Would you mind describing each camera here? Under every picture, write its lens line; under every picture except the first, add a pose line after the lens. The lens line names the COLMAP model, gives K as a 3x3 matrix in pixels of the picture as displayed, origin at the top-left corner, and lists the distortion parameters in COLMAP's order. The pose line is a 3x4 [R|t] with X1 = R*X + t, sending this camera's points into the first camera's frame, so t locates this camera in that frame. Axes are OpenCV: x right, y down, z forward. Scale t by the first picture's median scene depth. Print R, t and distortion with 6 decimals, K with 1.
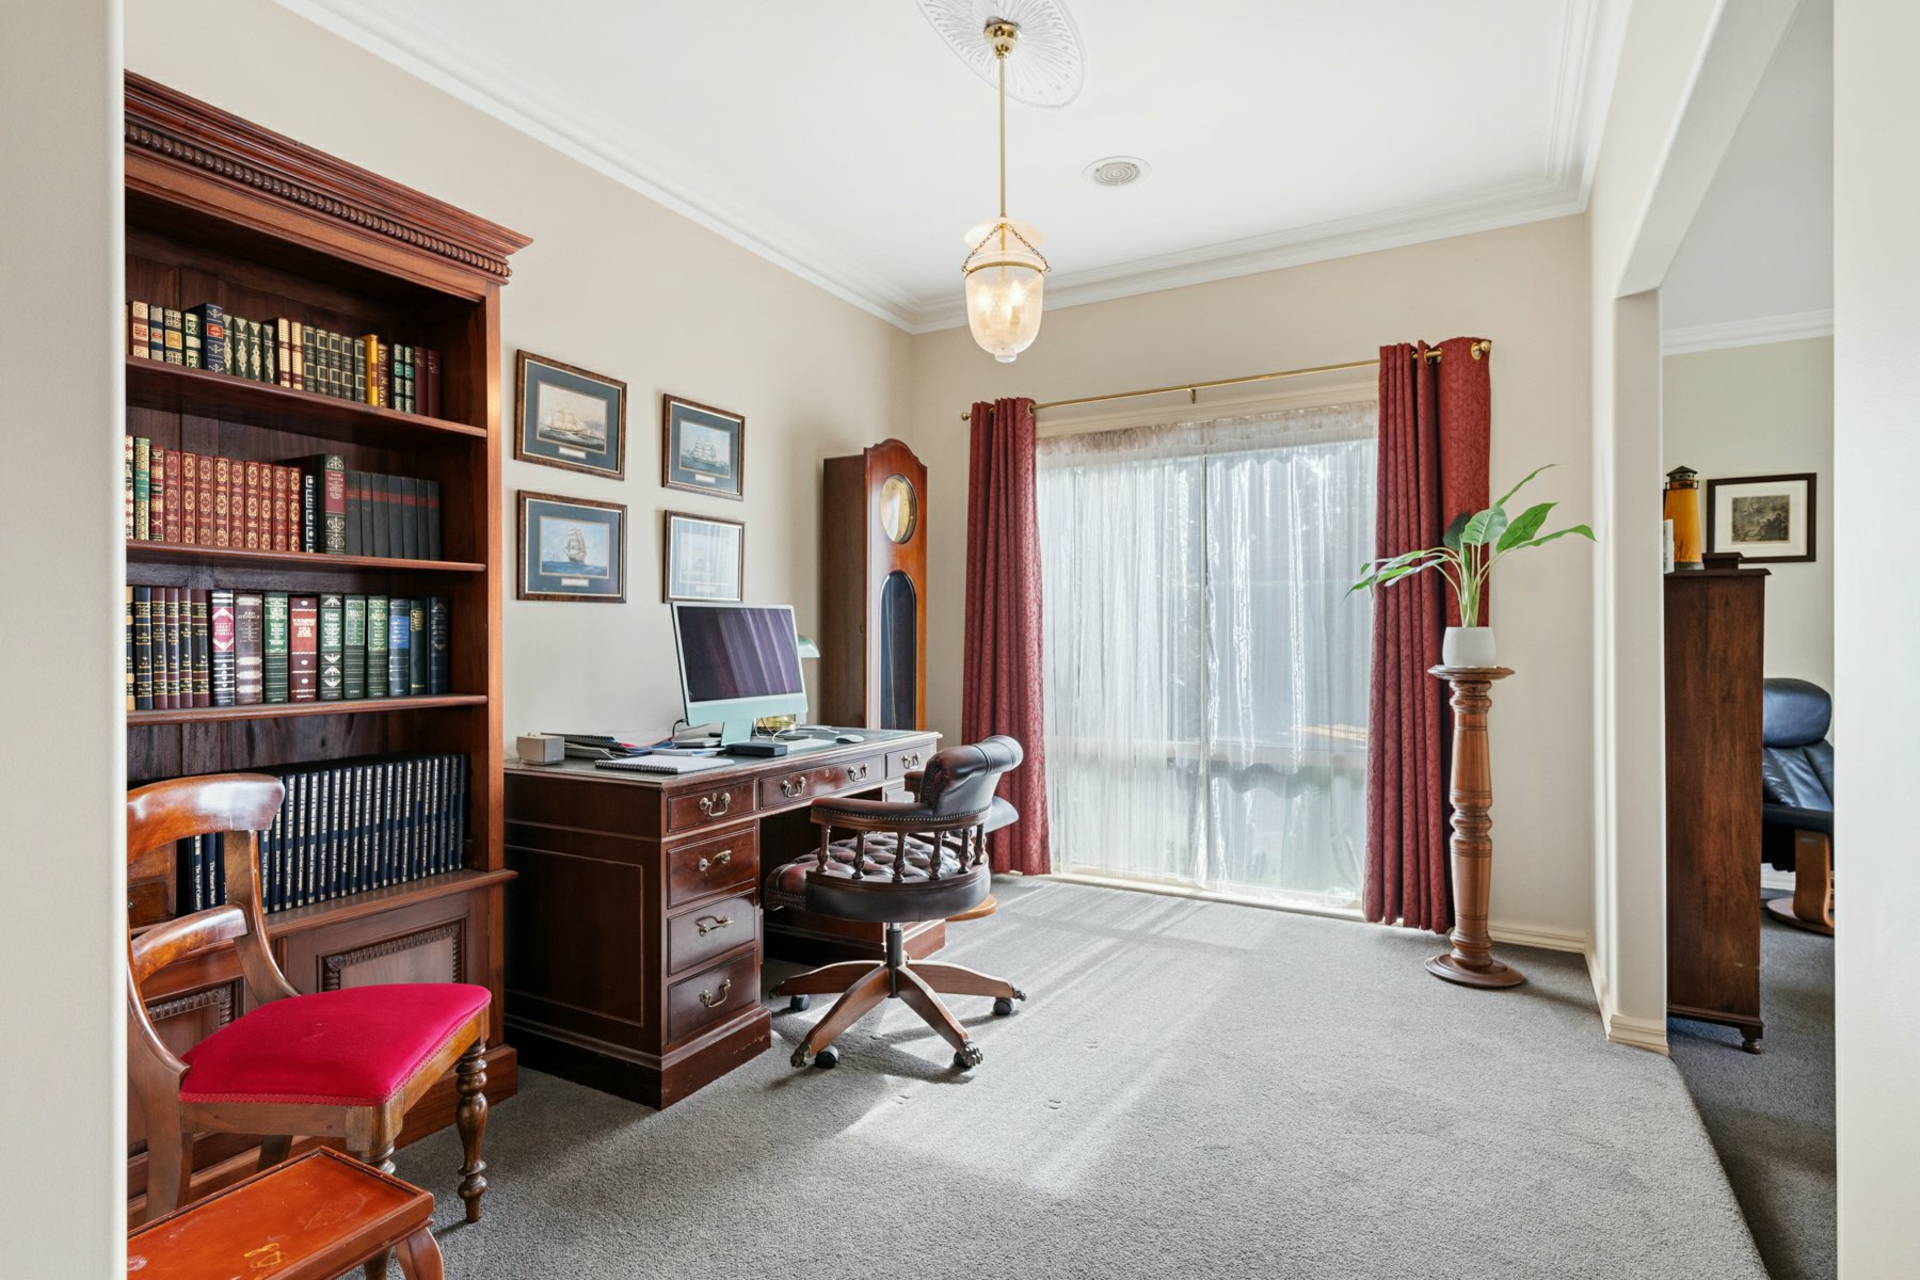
lens RADIAL K [[967.9, 0, 964.3], [0, 967.9, 635.0], [0, 0, 1]] dist [0.001138, 0.000132]
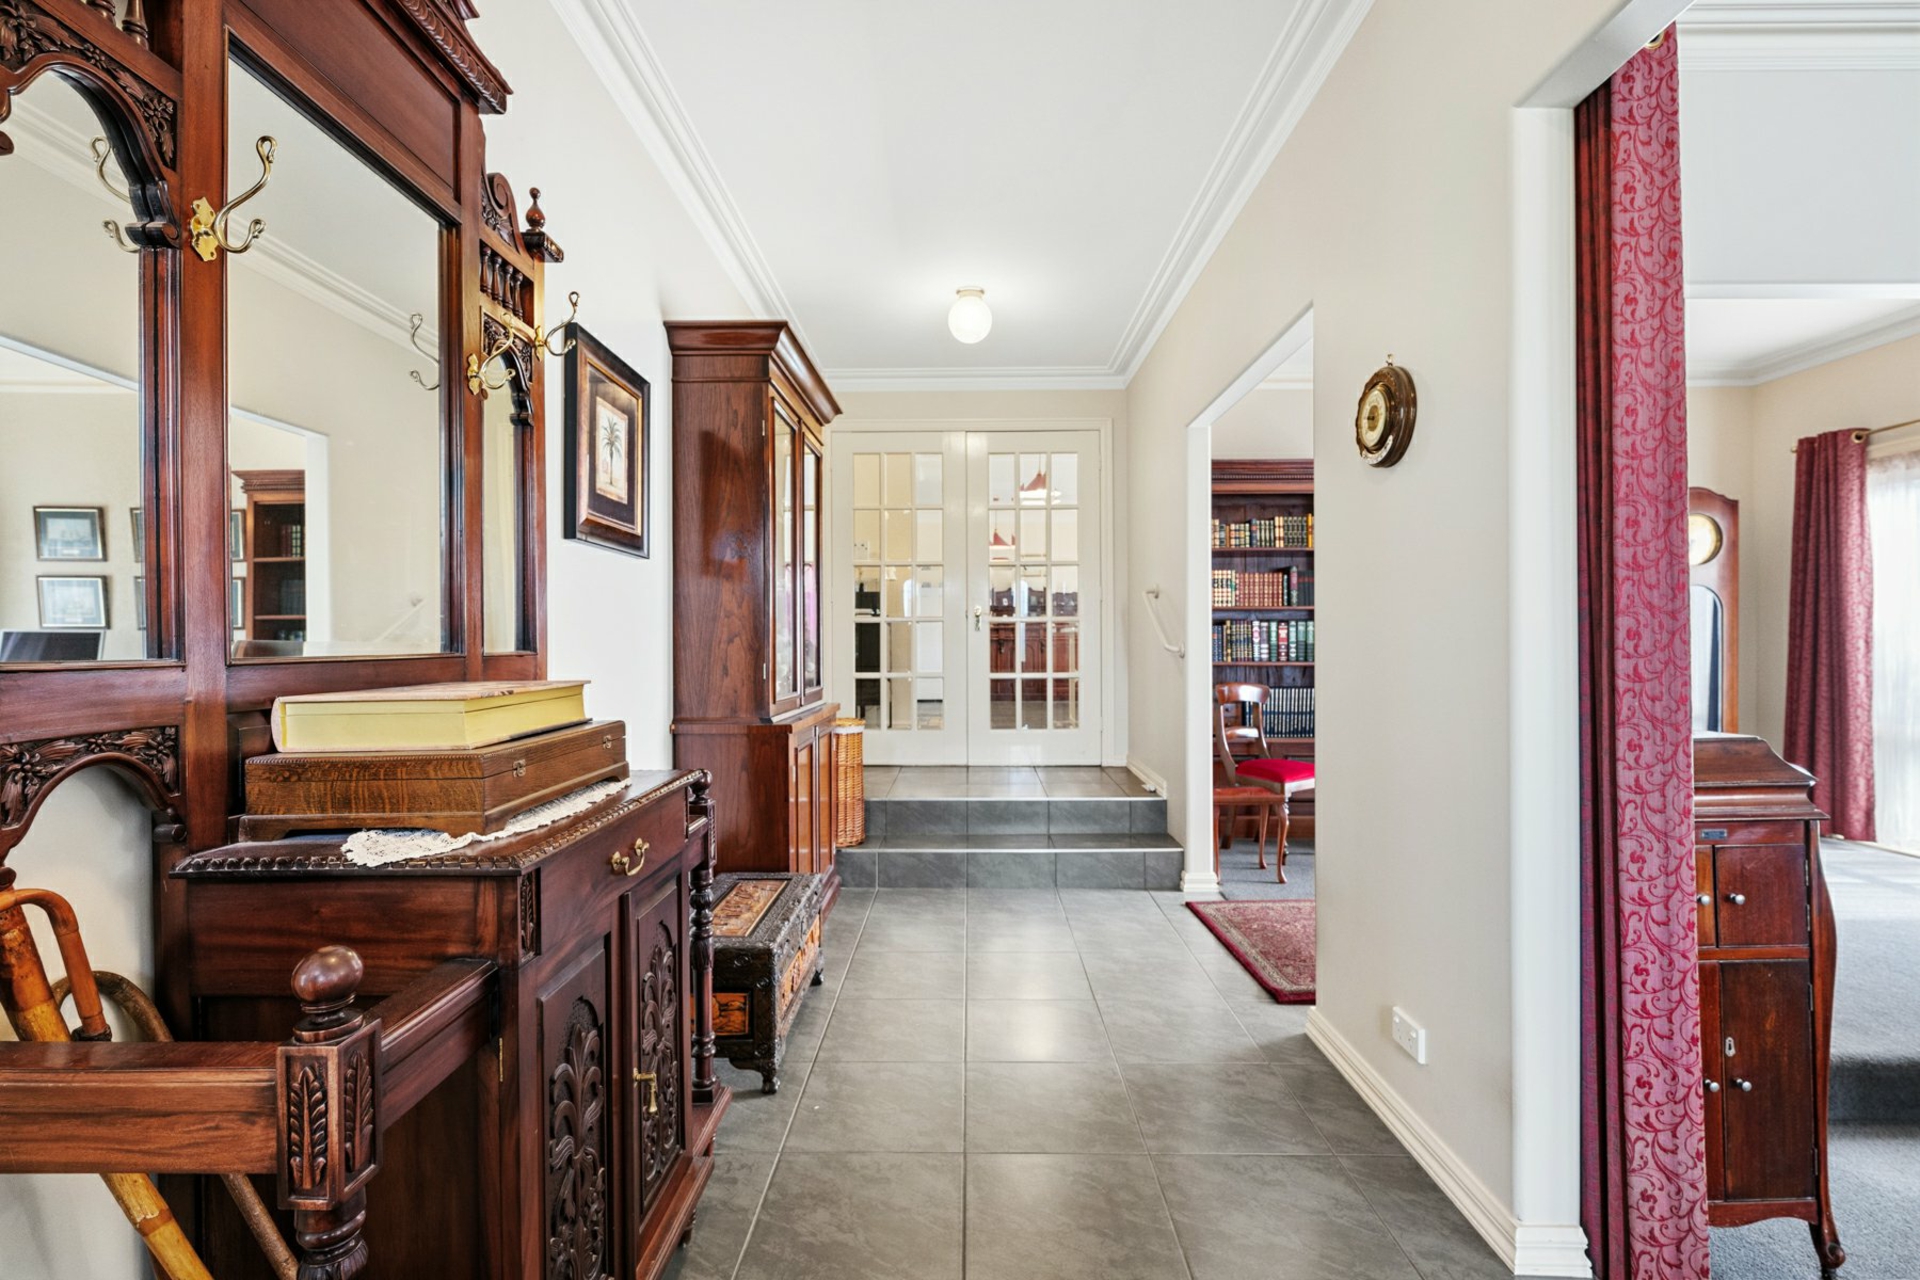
lens RADIAL K [[876.9, 0, 964.6], [0, 876.9, 635.3], [0, 0, 1]] dist [-0.000930, -0.000134]
pose [[0.466640, -0.001798, -0.884446, 0.993499], [0.006301, 0.999979, 0.001291, -0.011291], [0.884425, -0.006175, 0.466642, -0.851903]]
